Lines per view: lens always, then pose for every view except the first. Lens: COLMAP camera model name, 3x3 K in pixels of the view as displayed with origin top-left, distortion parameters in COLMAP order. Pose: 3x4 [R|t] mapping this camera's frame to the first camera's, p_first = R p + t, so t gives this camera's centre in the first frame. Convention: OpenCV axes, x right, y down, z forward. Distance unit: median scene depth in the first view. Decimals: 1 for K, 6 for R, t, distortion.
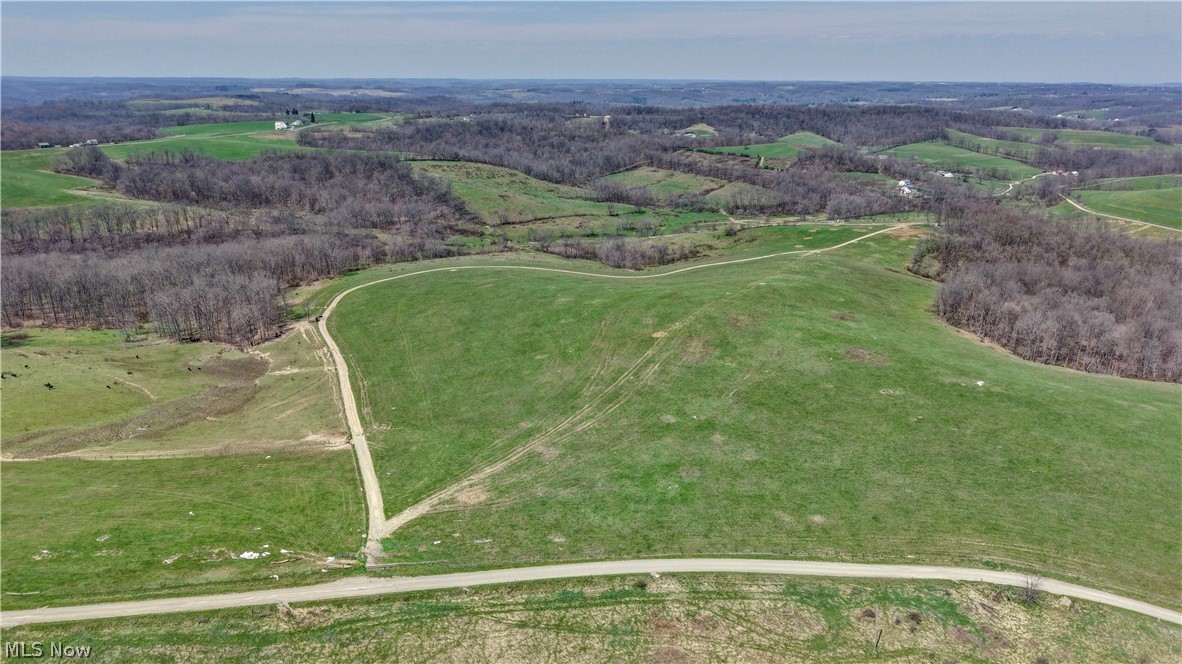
lens RADIAL K [[799.0, 0, 588.2], [0, 799.0, 331.8], [0, 0, 1]] dist [0.030999, -0.033540]
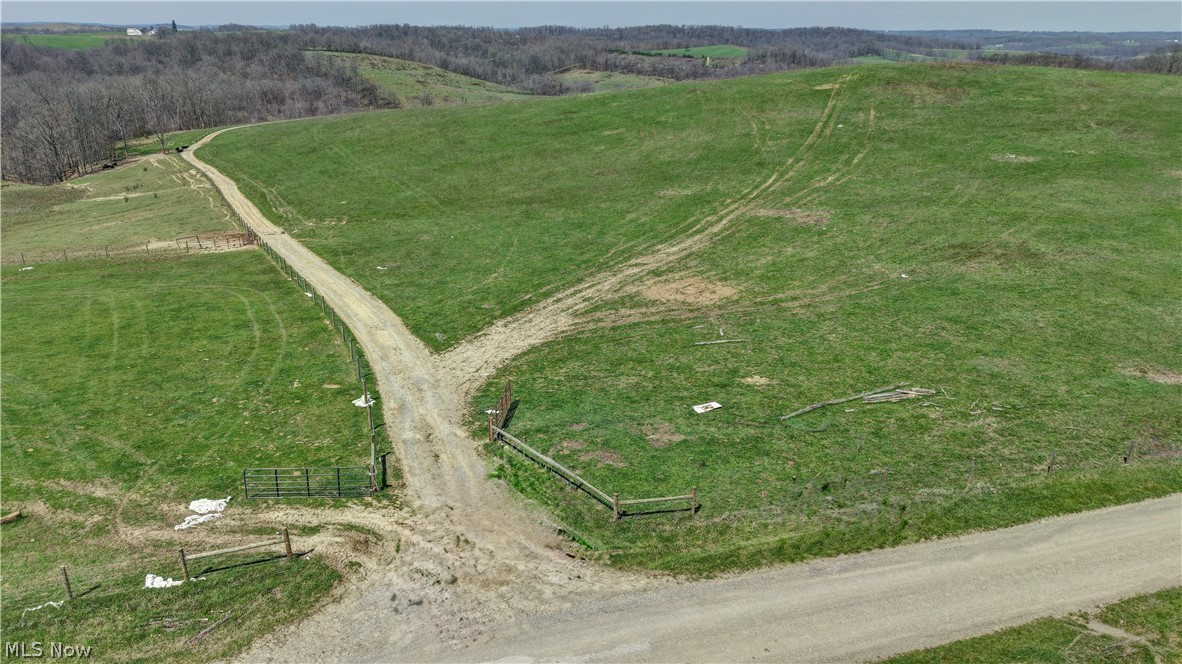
lens RADIAL K [[802.2, 0, 586.1], [0, 802.2, 335.3], [0, 0, 1]] dist [0.031393, -0.028163]
pose [[0.992060, -0.041934, 0.118572, -0.073599], [0.035186, 0.997670, 0.058447, 0.067968], [-0.120746, -0.053811, 0.991224, 0.233457]]
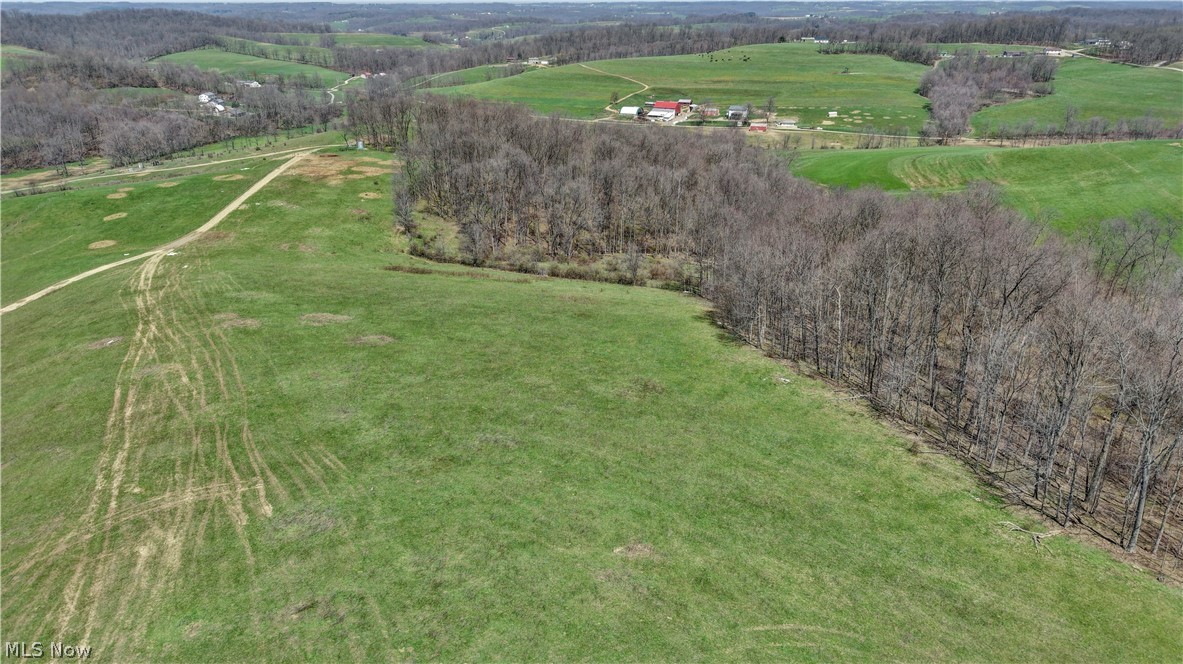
lens RADIAL K [[825.2, 0, 584.7], [0, 825.2, 333.2], [0, 0, 1]] dist [0.033116, -0.042448]
pose [[0.665428, -0.283525, 0.690521, 0.134897], [0.231372, 0.957840, 0.170321, -0.081465], [-0.709698, 0.046431, 0.702974, 0.575321]]
